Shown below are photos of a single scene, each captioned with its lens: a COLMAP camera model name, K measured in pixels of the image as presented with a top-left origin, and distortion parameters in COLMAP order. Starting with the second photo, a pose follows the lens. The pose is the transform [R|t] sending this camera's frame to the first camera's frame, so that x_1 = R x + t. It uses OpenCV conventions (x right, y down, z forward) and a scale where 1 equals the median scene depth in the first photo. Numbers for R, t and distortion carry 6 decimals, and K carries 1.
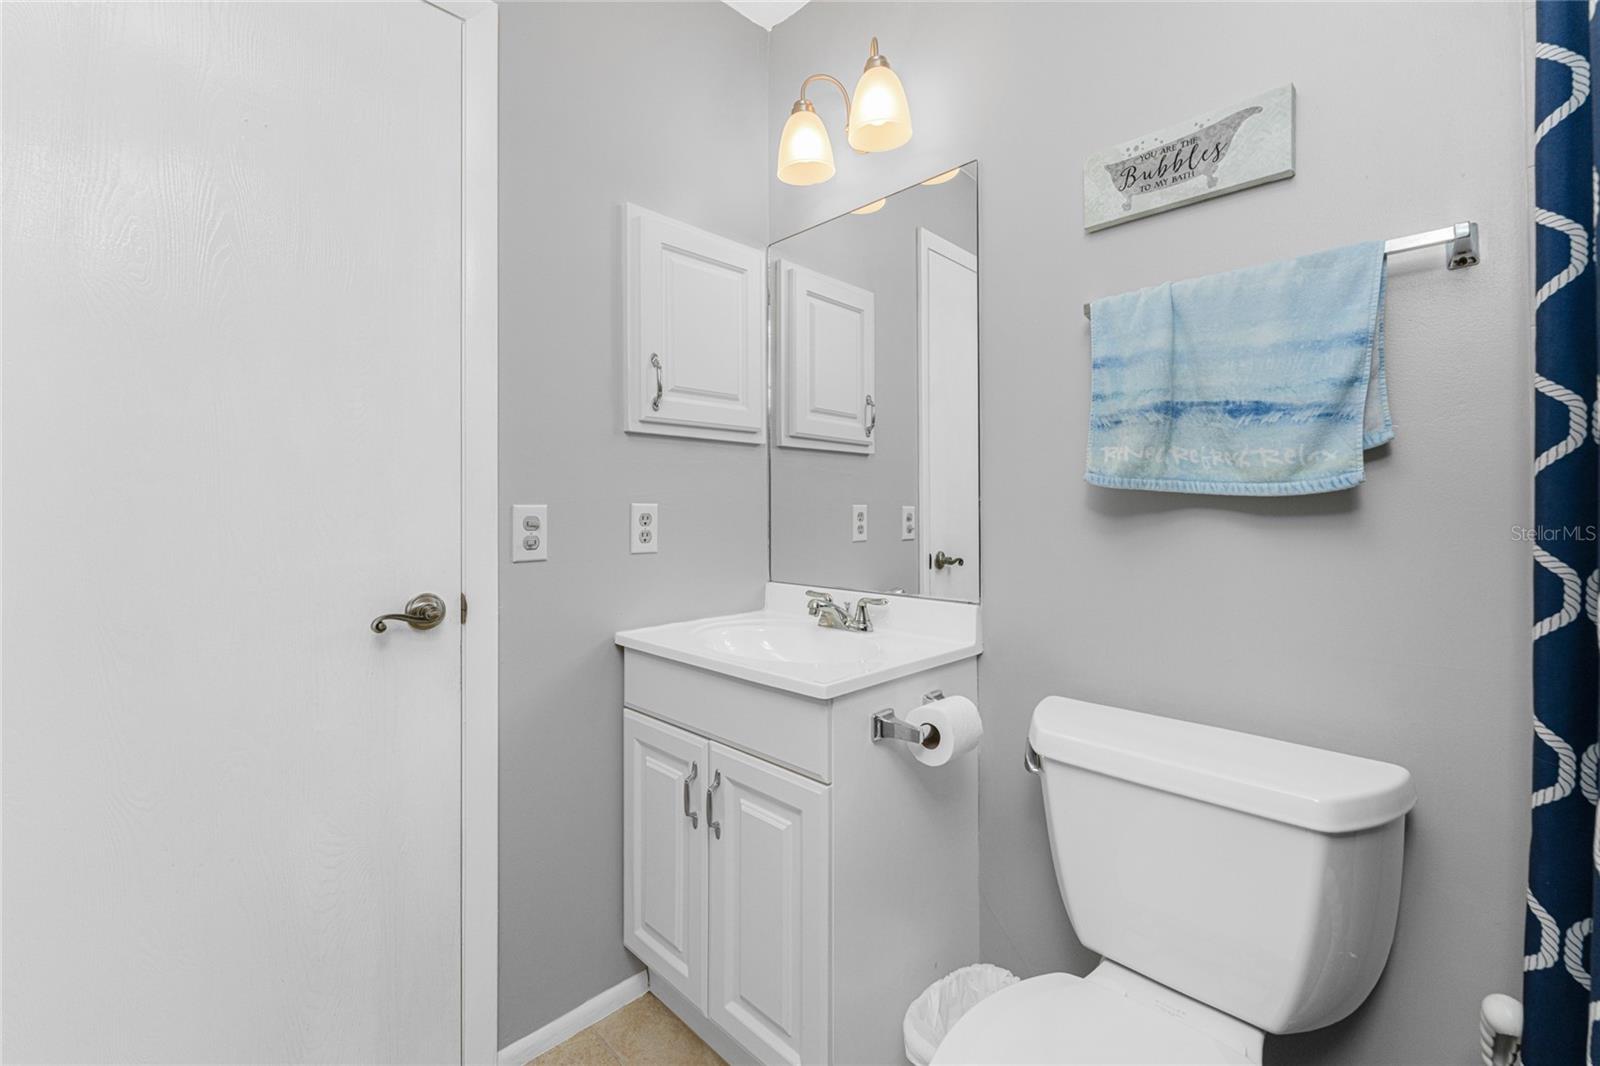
lens RADIAL K [[654.2, 0, 810.3], [0, 654.2, 509.6], [0, 0, 1]] dist [0.000791, -0.000491]
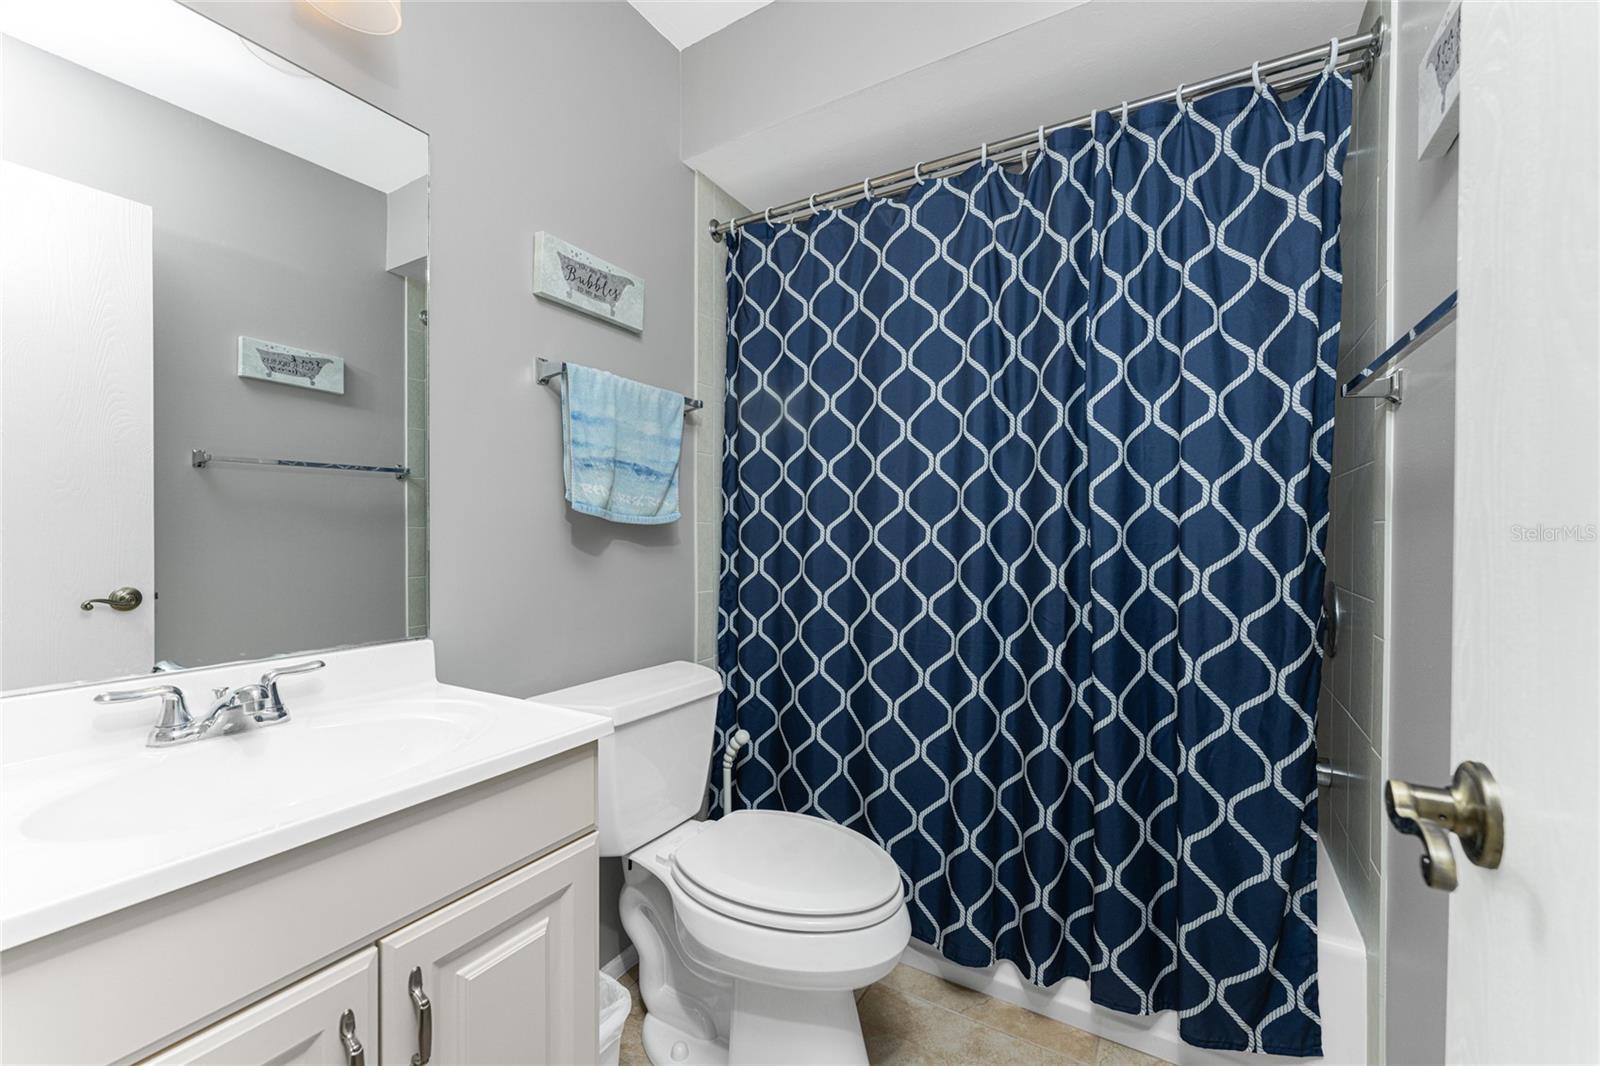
lens RADIAL K [[654.2, 0, 795.3], [0, 654.2, 537.9], [0, 0, 1]] dist [0.000791, -0.000491]
pose [[-0.224603, -0.007610, 0.974421, -0.931556], [-0.001213, 0.999971, 0.007530, 0.000118], [-0.974450, 0.000510, -0.224605, 0.928311]]
